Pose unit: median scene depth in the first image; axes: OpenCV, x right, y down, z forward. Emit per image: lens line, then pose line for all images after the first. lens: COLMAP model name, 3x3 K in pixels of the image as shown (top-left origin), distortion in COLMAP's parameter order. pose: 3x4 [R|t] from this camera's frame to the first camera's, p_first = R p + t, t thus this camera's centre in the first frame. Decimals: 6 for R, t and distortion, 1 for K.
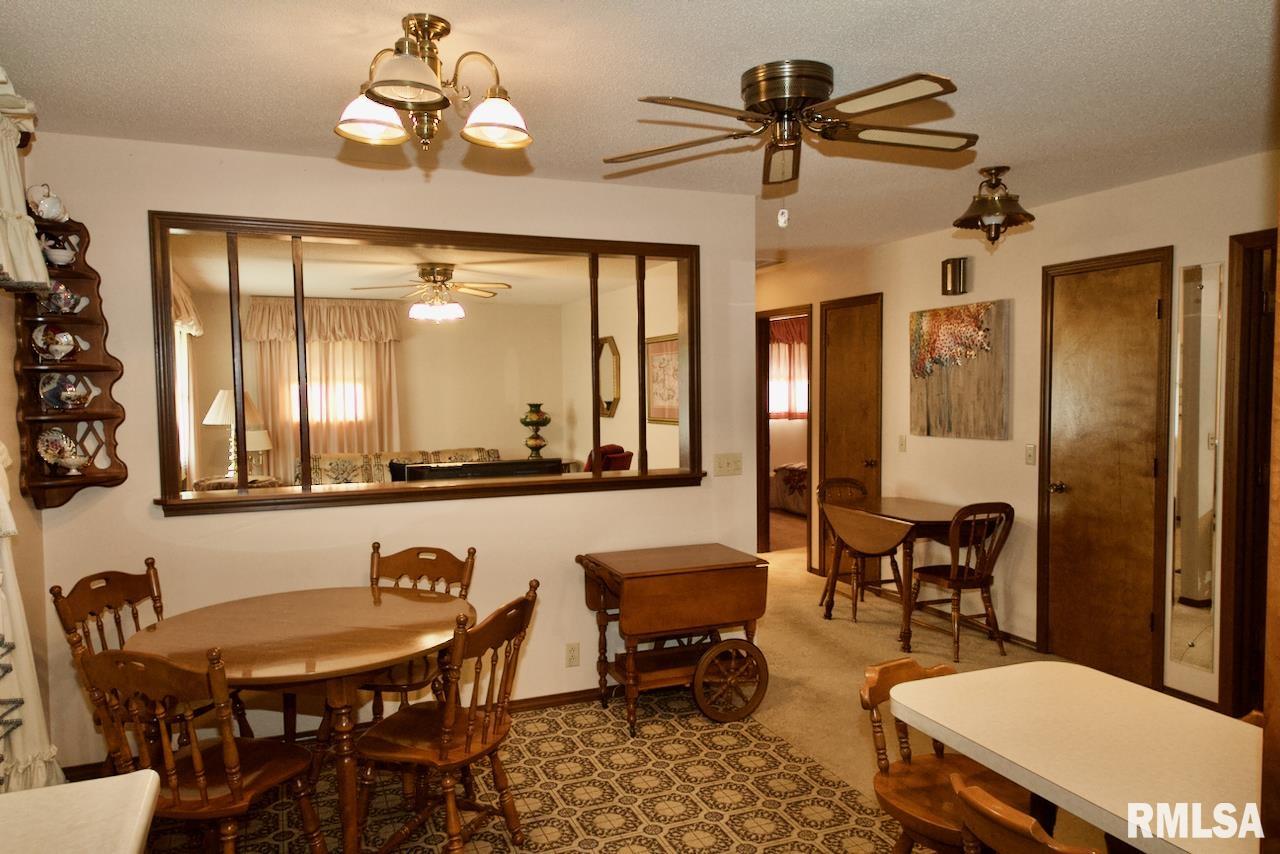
lens RADIAL K [[878.5, 0, 640.0], [0, 878.5, 427.0], [0, 0, 1]] dist [0.006922, 0.001956]
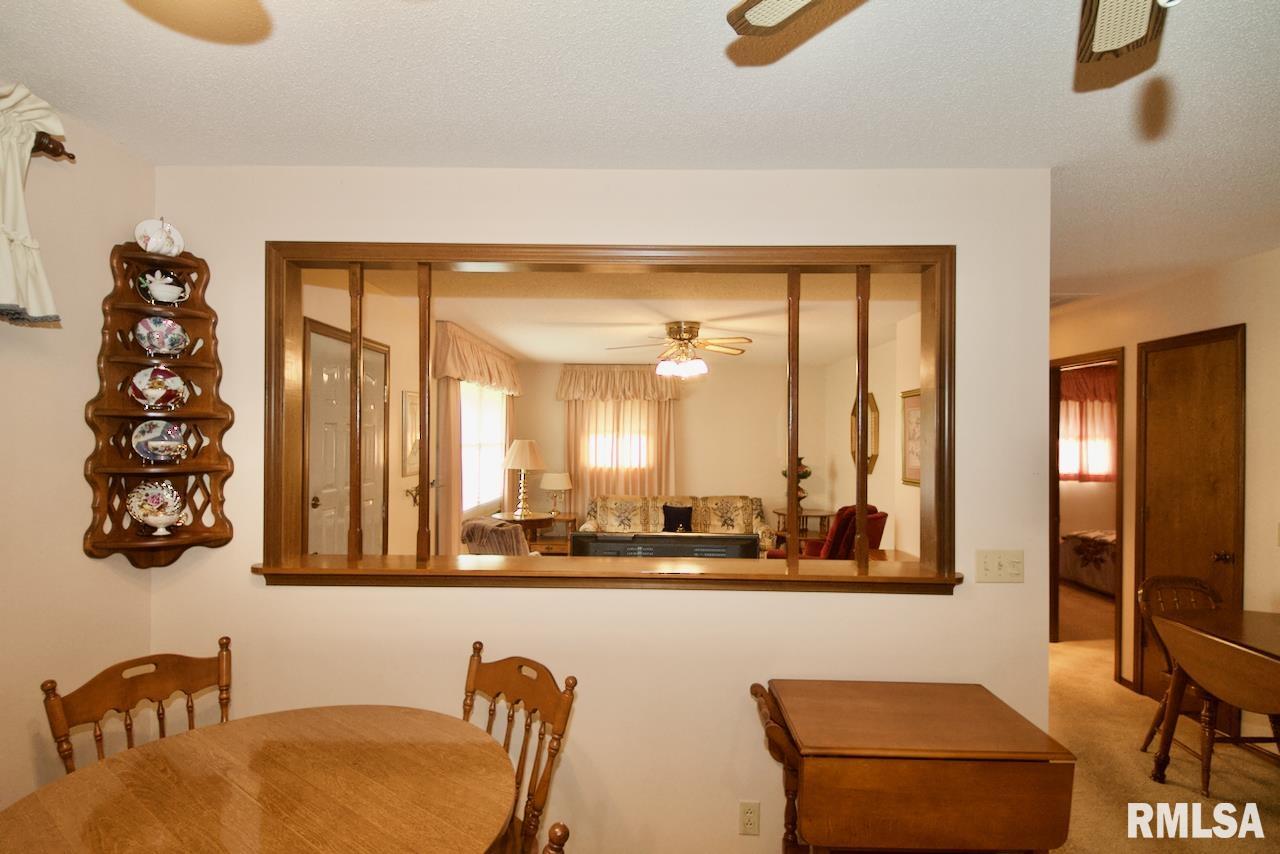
lens RADIAL K [[643.2, 0, 641.3], [0, 643.2, 434.3], [0, 0, 1]] dist [0.042826, -0.038108]
pose [[0.915434, 0.015526, -0.402169, 0.034622], [-0.036706, 0.998312, -0.045011, -0.018686], [0.400791, 0.055966, 0.914458, 0.311416]]
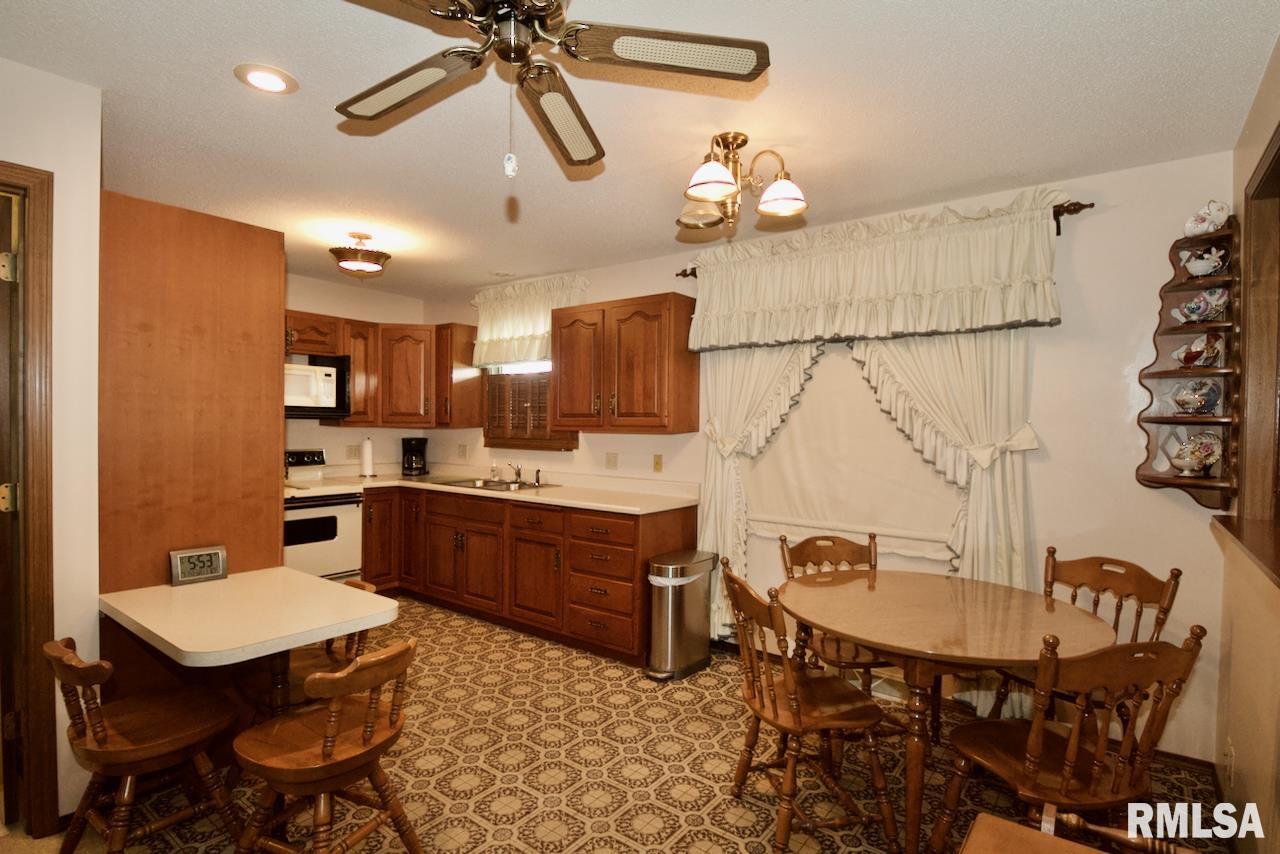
lens RADIAL K [[643.2, 0, 641.3], [0, 643.2, 434.3], [0, 0, 1]] dist [0.042826, -0.038108]
pose [[-0.859336, 0.003721, -0.511398, 0.162670], [-0.030908, 0.997768, 0.059197, -0.011098], [0.510477, 0.066676, -0.857303, 0.704579]]
